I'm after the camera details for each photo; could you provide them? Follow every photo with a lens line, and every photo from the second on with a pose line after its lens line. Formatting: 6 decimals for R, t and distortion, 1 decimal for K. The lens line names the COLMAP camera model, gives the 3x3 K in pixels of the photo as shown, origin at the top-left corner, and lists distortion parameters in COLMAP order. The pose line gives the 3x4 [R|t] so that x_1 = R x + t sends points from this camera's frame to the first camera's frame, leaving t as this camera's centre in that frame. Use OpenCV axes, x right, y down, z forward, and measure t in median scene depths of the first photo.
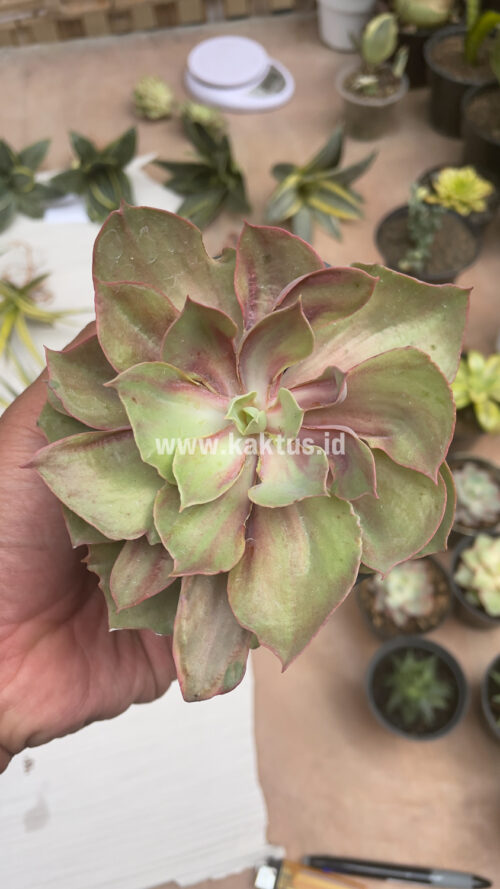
lens RADIAL K [[668.4, 0, 248.2], [0, 668.4, 441.7], [0, 0, 1]] dist [-0.001851, -0.006284]
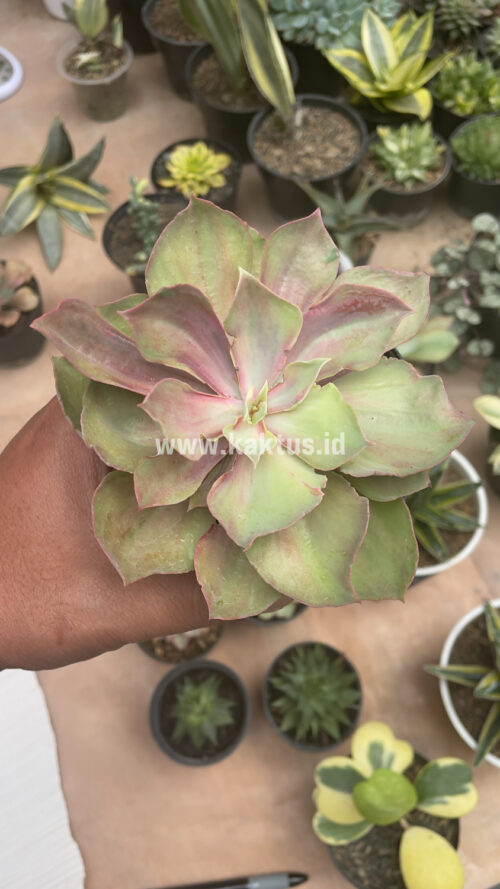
lens RADIAL K [[668.4, 0, 248.2], [0, 668.4, 441.7], [0, 0, 1]] dist [-0.001851, -0.006284]
pose [[0.971147, -0.211872, 0.109470, 0.189756], [0.202407, 0.975021, 0.091466, -0.063648], [-0.126114, -0.066669, 0.989773, 0.021684]]
